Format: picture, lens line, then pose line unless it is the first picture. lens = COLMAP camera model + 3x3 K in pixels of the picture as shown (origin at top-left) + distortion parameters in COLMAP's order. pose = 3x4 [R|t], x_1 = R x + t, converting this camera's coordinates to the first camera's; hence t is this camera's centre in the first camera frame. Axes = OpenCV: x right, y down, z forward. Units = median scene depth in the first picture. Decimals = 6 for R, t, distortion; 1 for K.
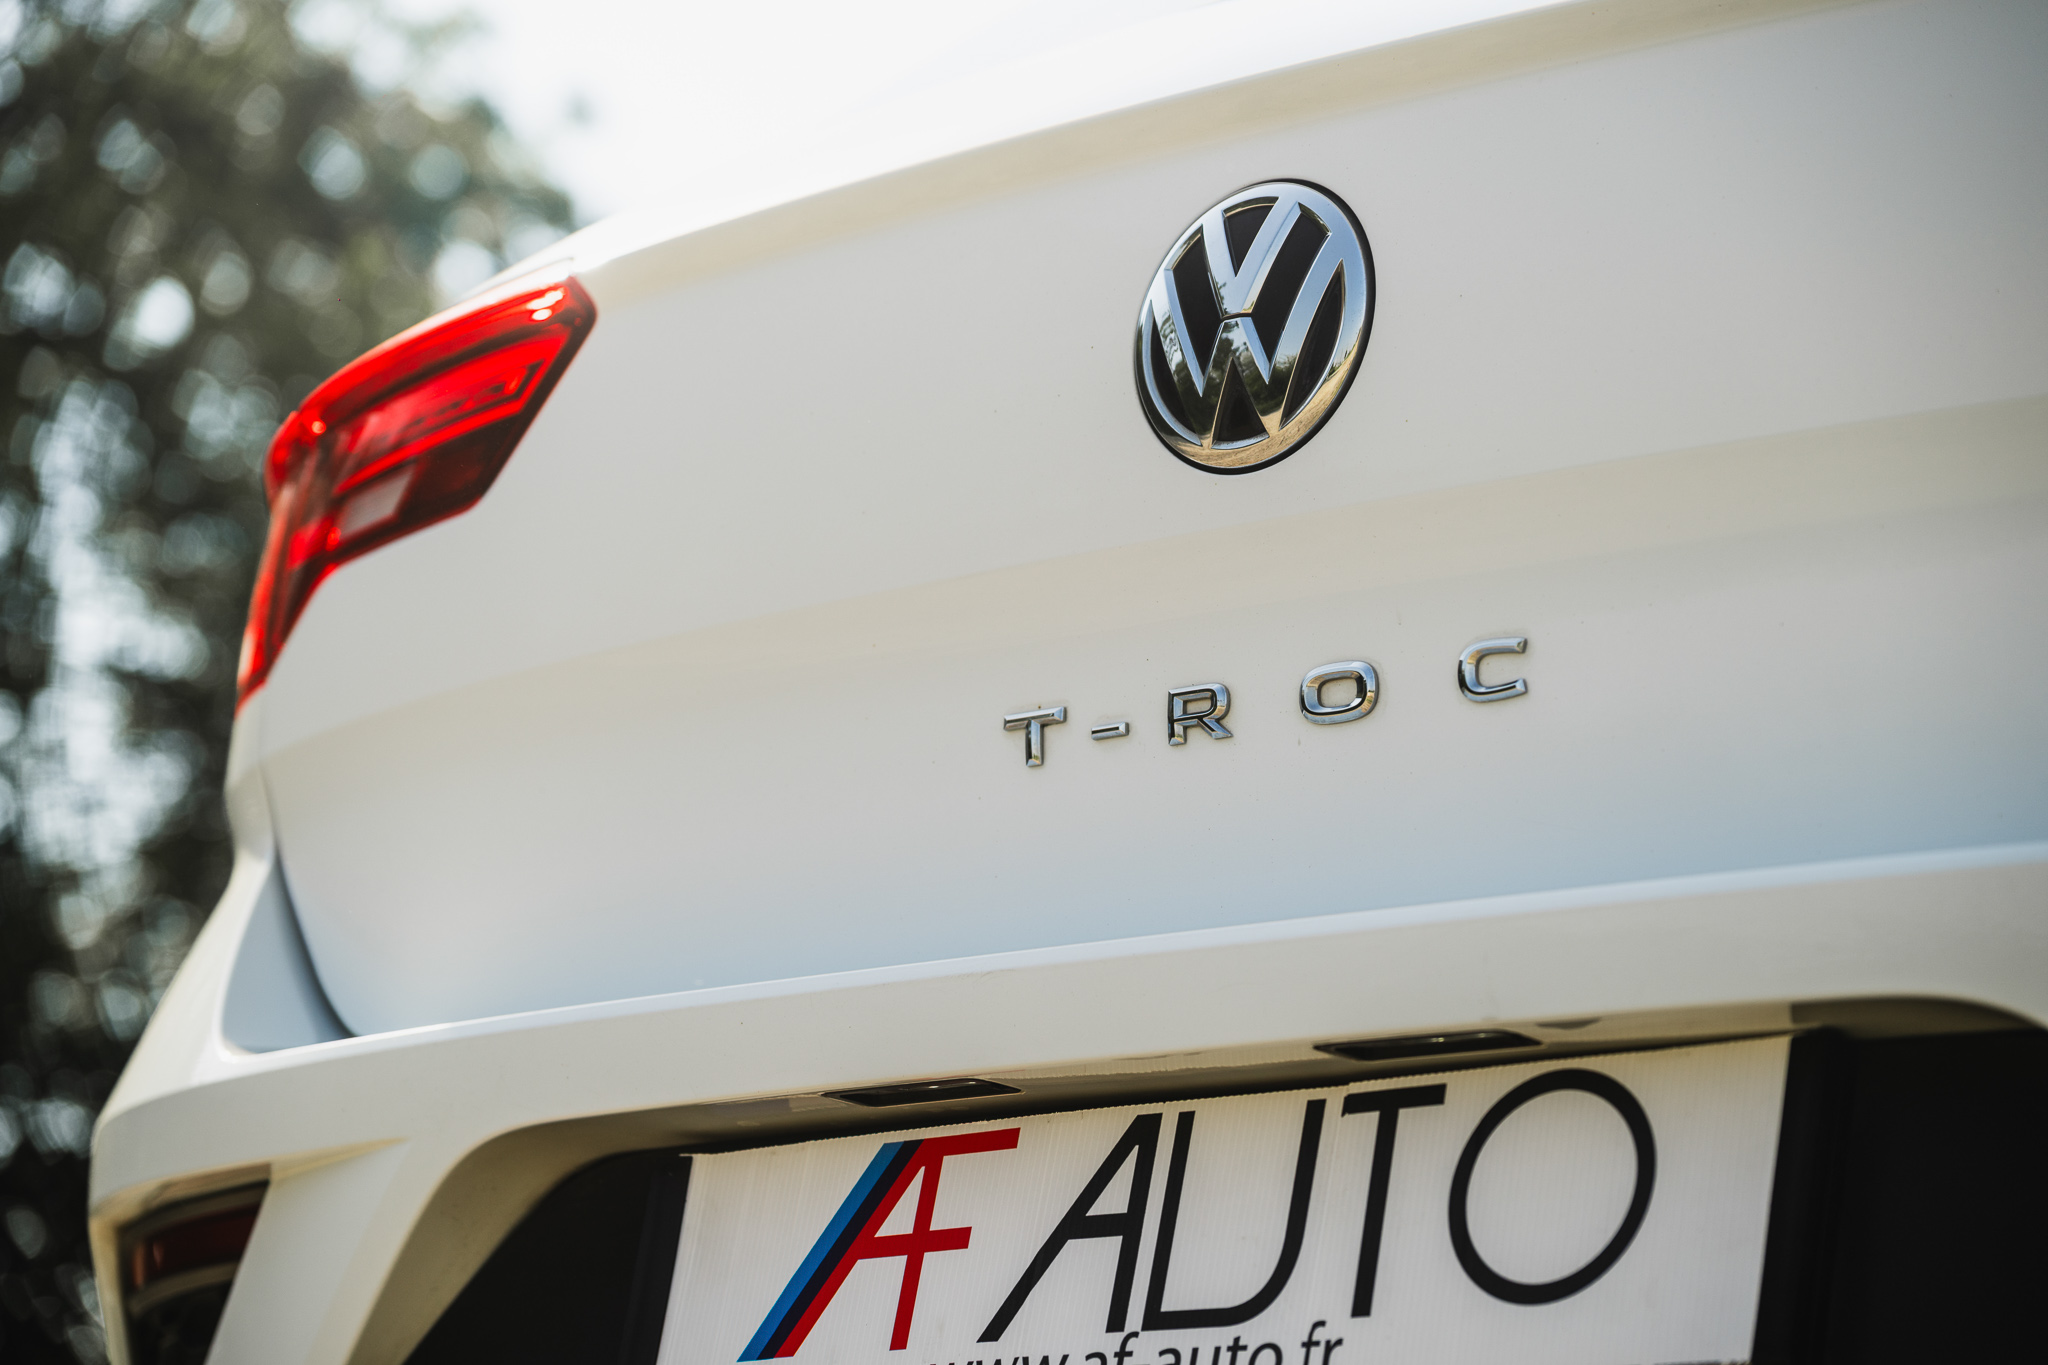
lens RADIAL K [[5246.3, 0, 1024.0], [0, 5246.3, 682.5], [0, 0, 1]] dist [0.018756, 0.175244]
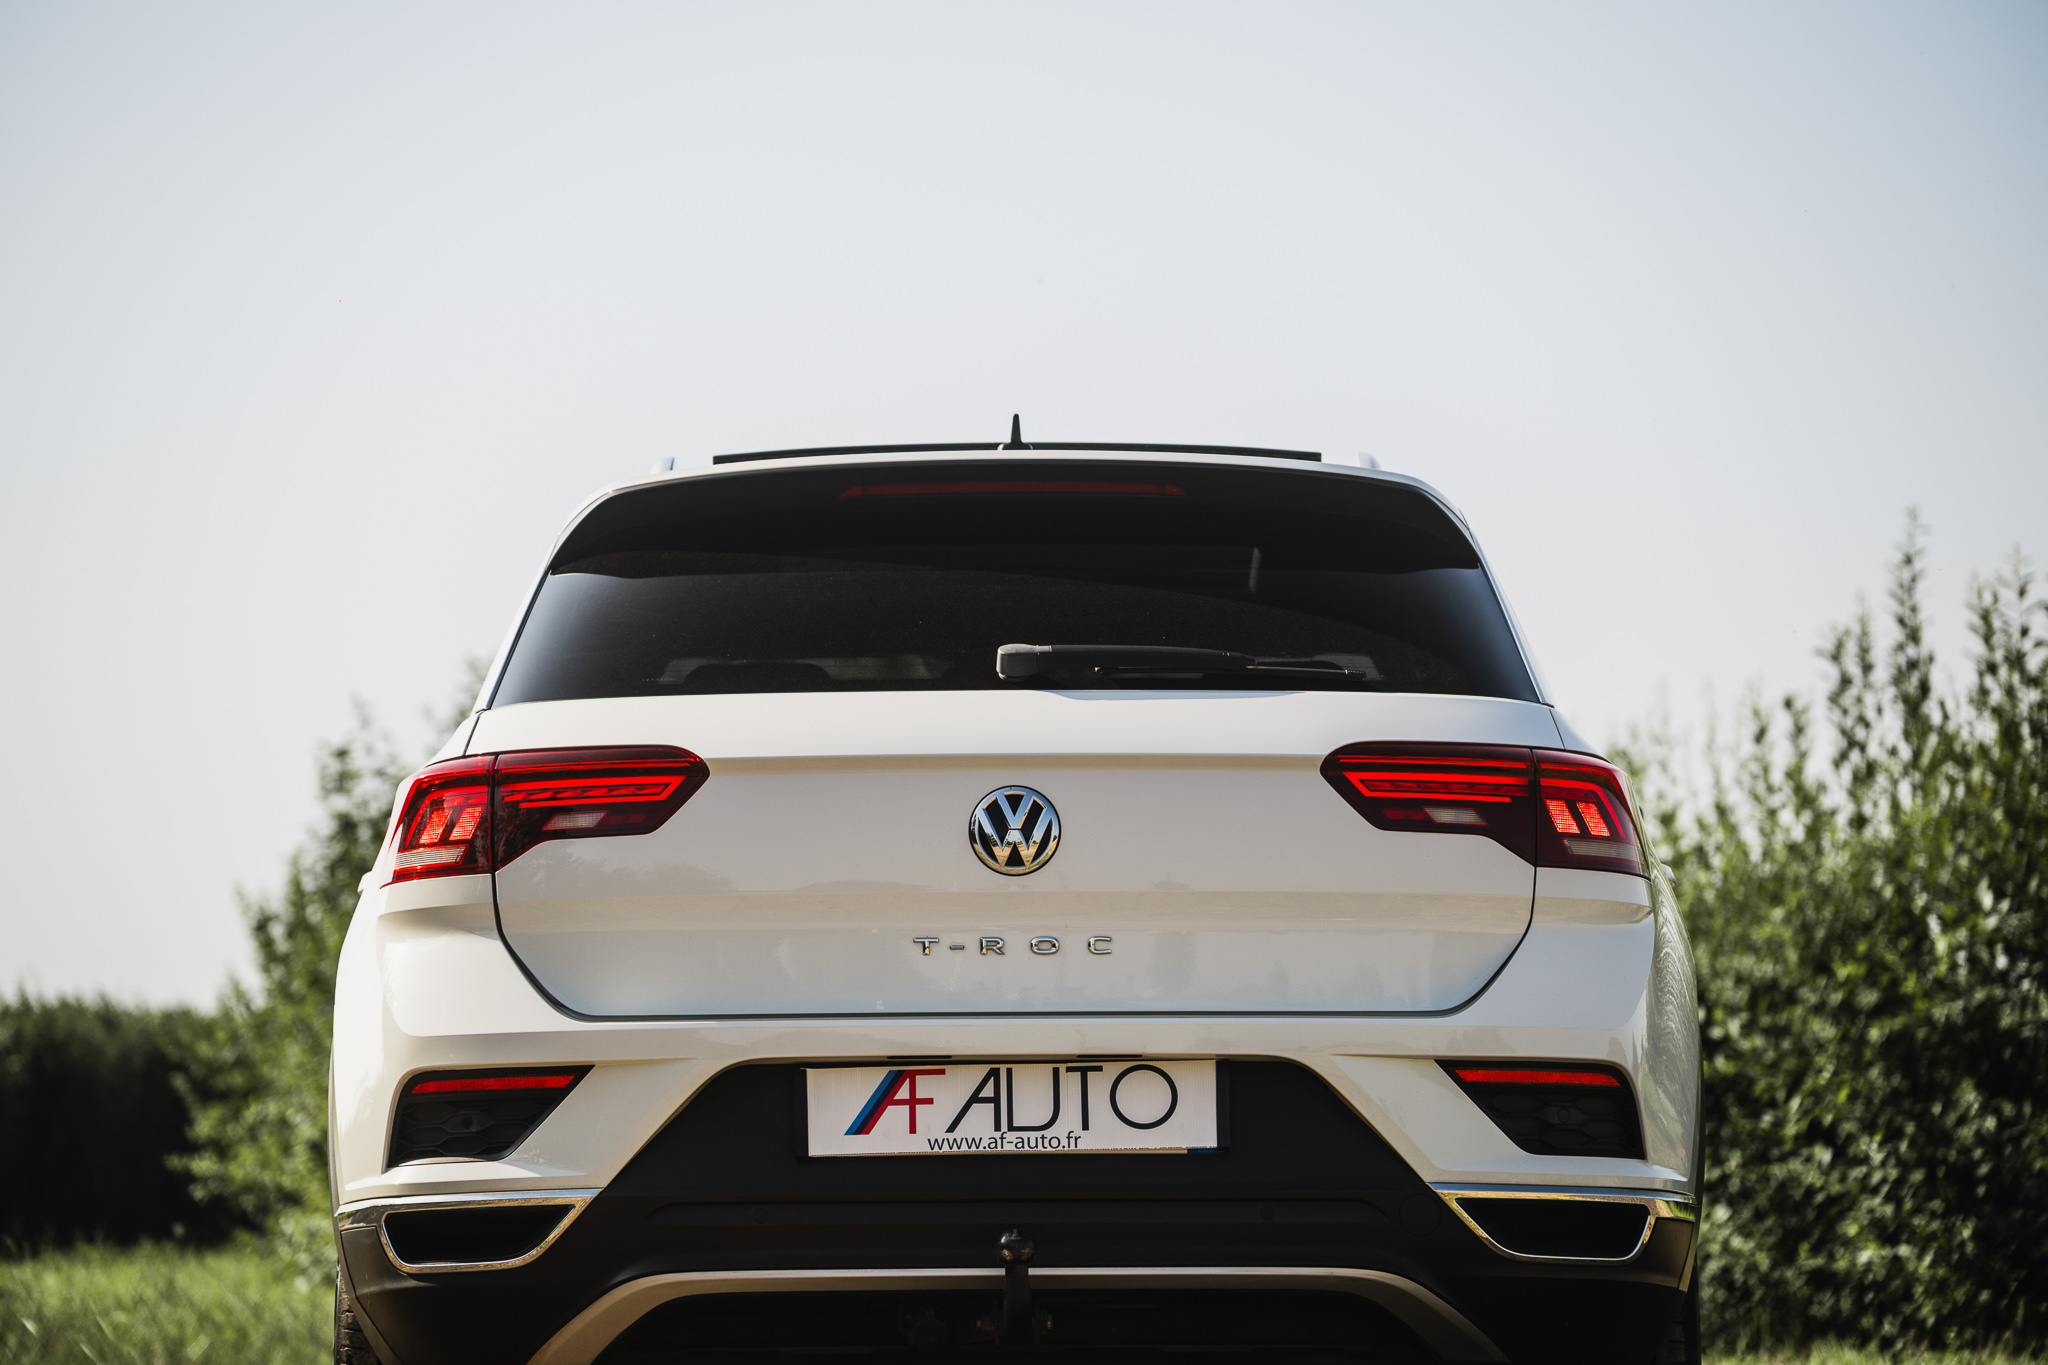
lens RADIAL K [[6981.2, 0, 1024.0], [0, 6981.2, 682.5], [0, 0, 1]] dist [0.029755, 5.516434]
pose [[0.751903, 0.050350, 0.657349, -2.959604], [-0.114865, 0.991834, 0.055418, -0.419976], [-0.649190, -0.117176, 0.751546, -2.396578]]
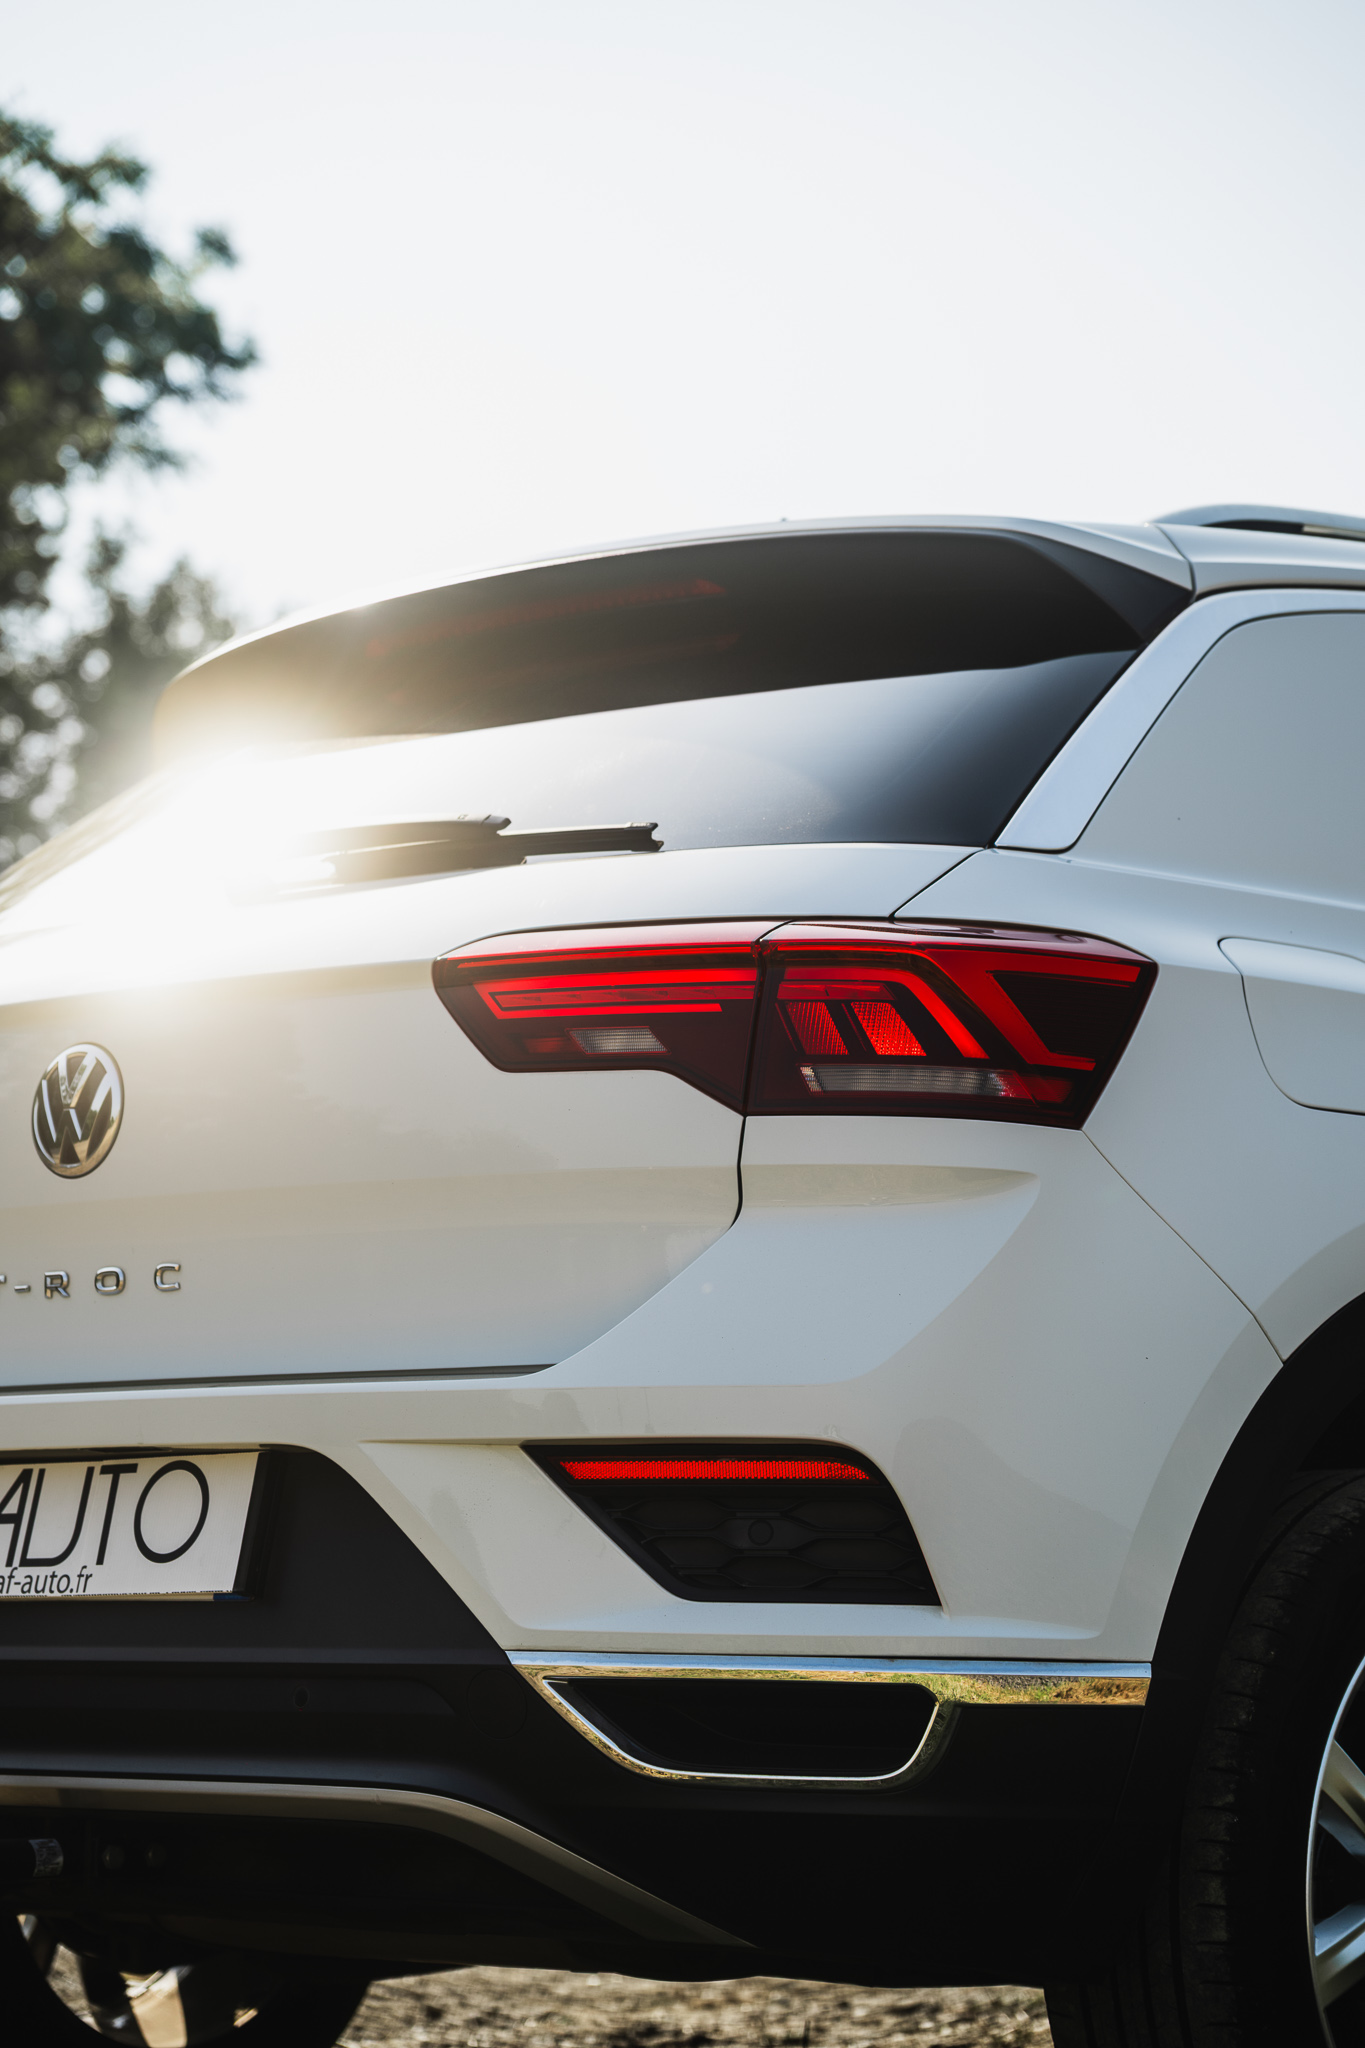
lens RADIAL K [[4777.6, 0, 682.5], [0, 4777.6, 1024.0], [0, 0, 1]] dist [0.038063, 0.206397]
pose [[0.999871, -0.015003, -0.005679, 0.321052], [0.015407, 0.996735, 0.079259, -0.268730], [0.004471, -0.079337, 0.996838, -1.044104]]
